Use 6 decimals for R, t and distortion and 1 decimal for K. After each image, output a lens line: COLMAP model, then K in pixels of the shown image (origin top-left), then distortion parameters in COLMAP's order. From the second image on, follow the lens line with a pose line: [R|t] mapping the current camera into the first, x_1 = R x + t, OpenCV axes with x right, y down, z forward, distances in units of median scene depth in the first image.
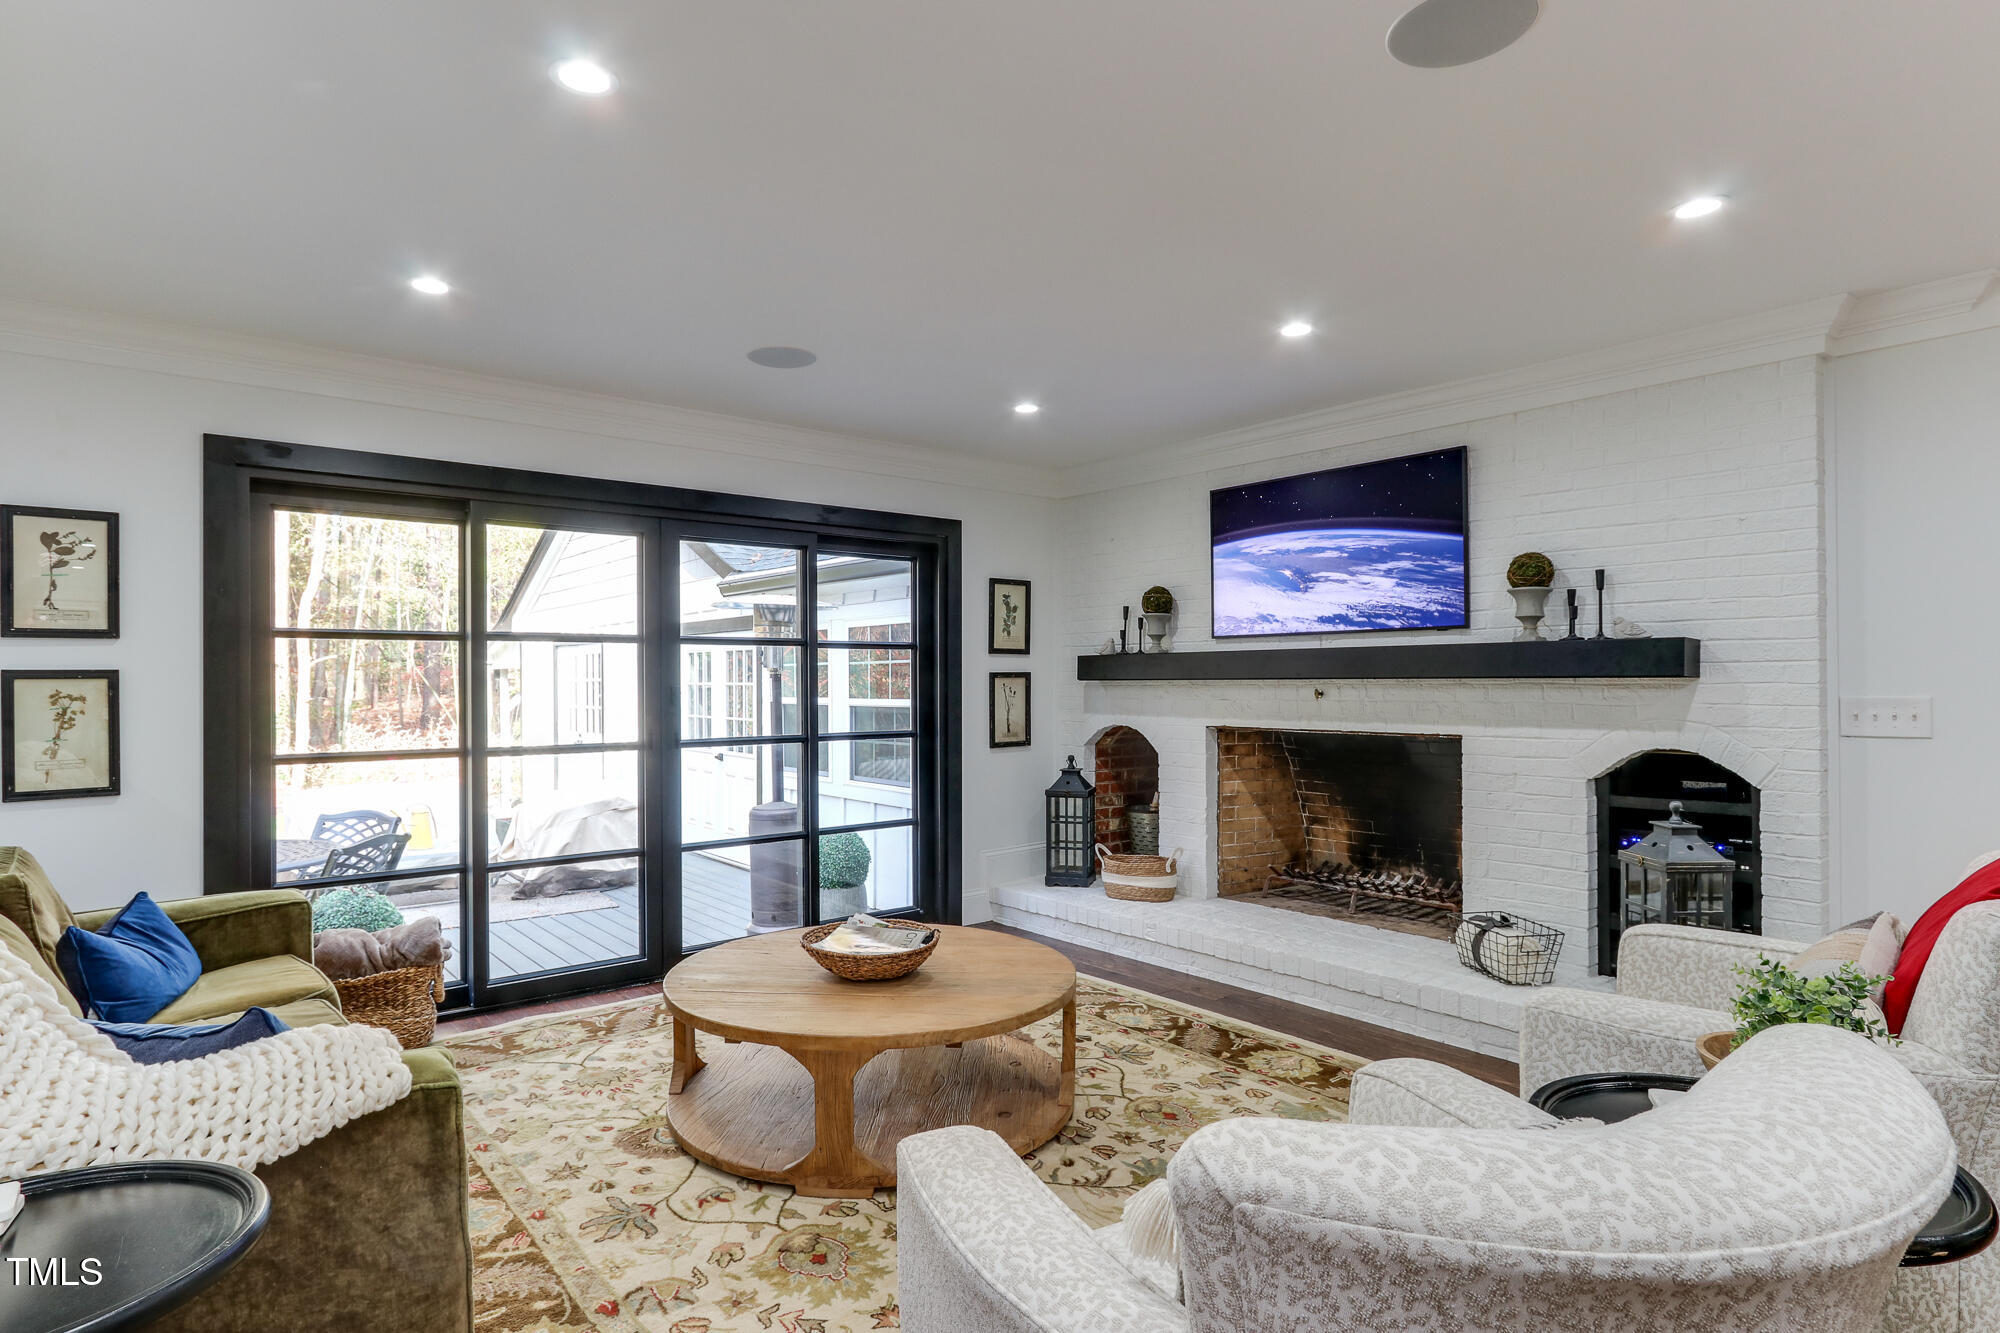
lens RADIAL K [[1072.2, 0, 1006.2], [0, 1072.2, 661.1], [0, 0, 1]] dist [-0.011203, 0.001600]
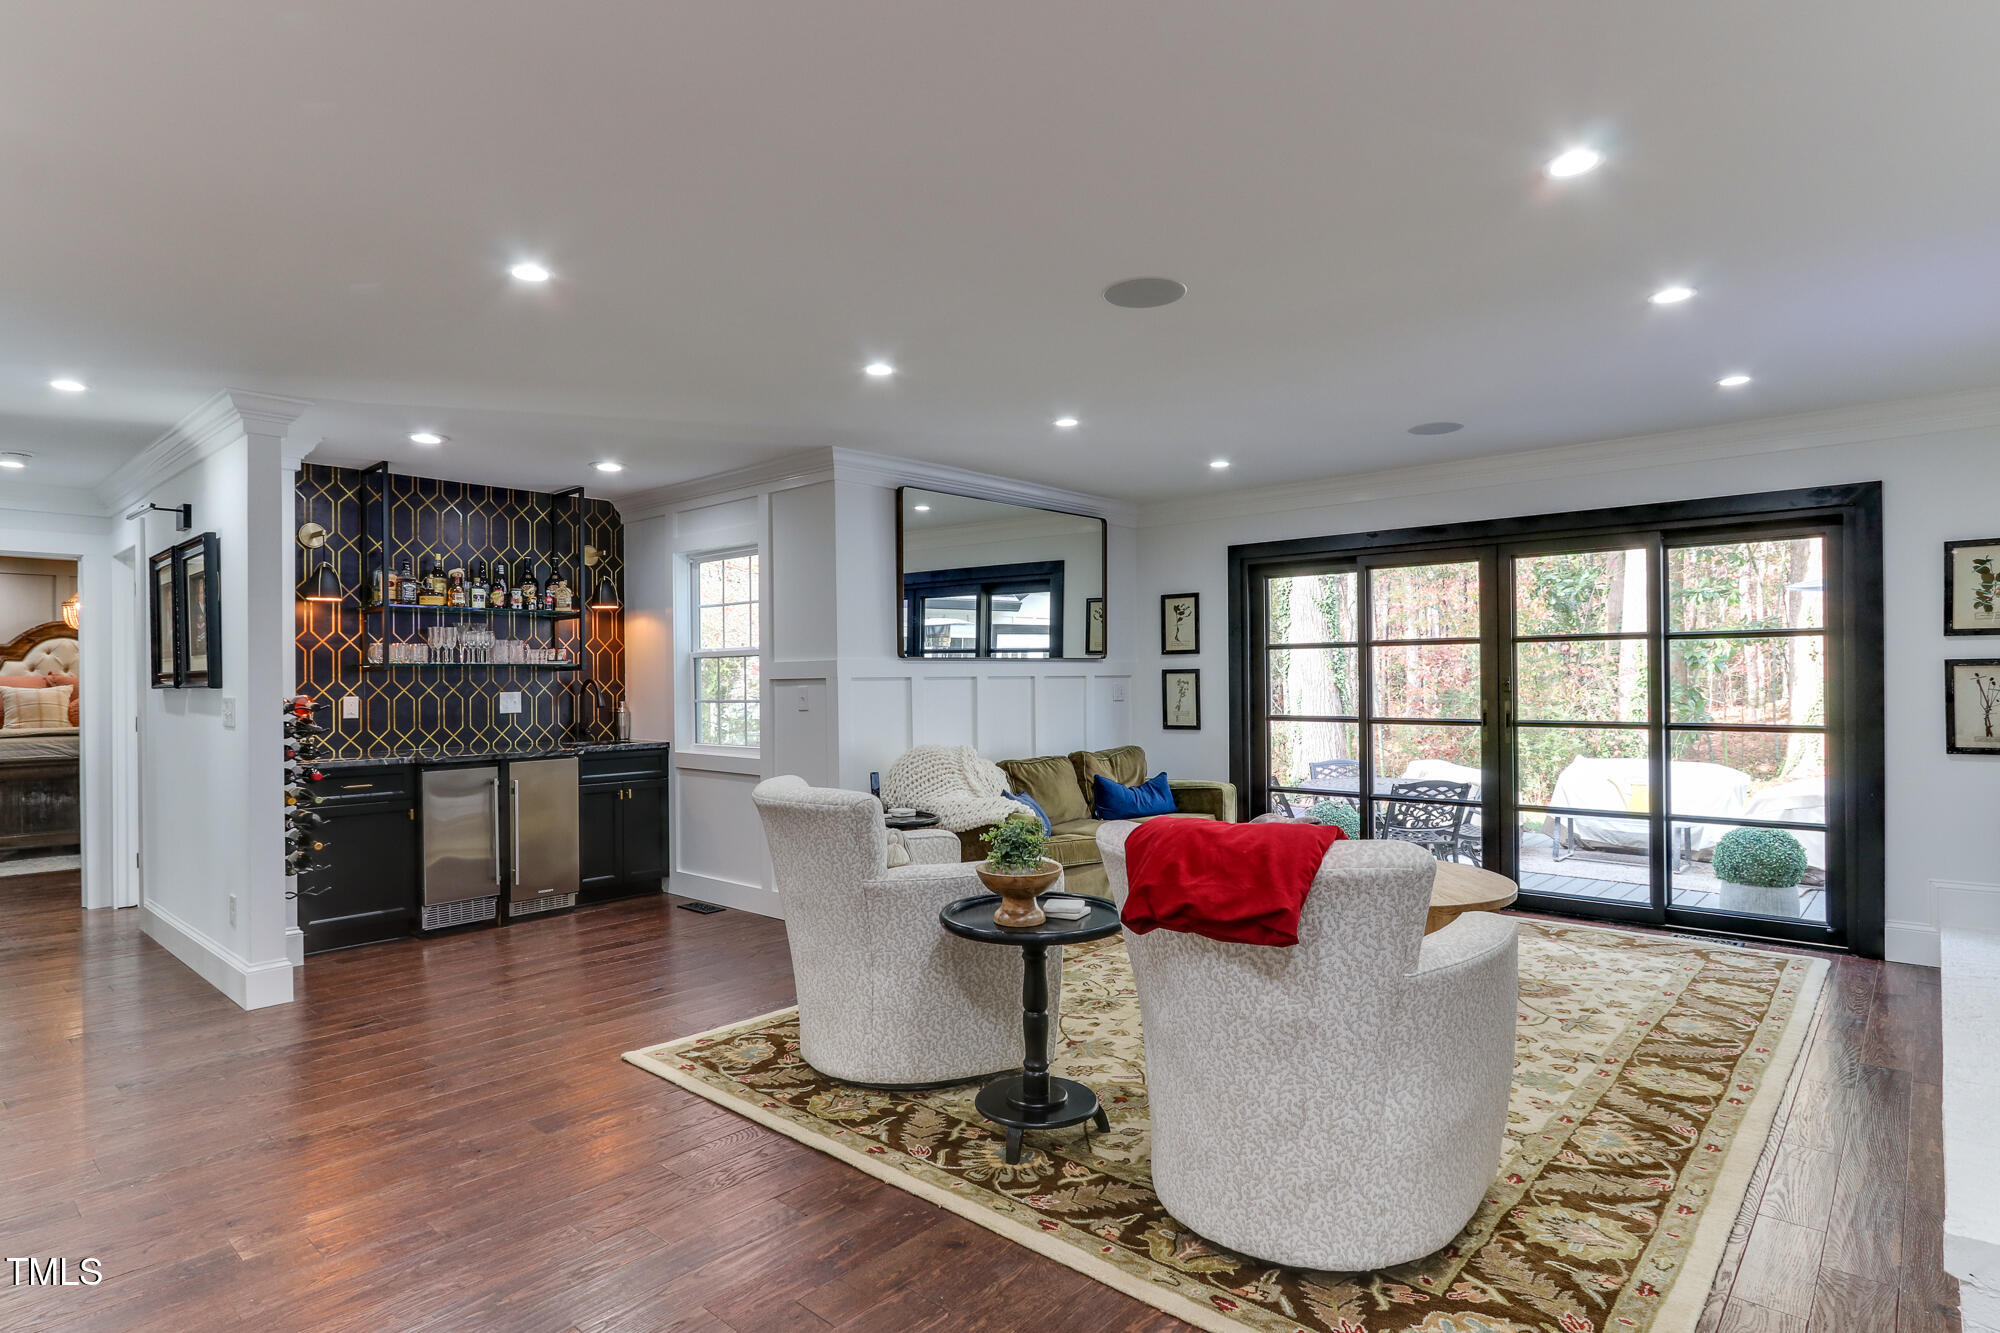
lens RADIAL K [[1072.2, 0, 1008.8], [0, 1072.2, 678.1], [0, 0, 1]] dist [-0.011203, 0.001600]
pose [[0.128119, -0.015957, -0.991630, 1.025400], [0.004819, 0.999869, -0.015467, 0.049695], [0.991747, -0.002797, 0.128179, 0.323509]]
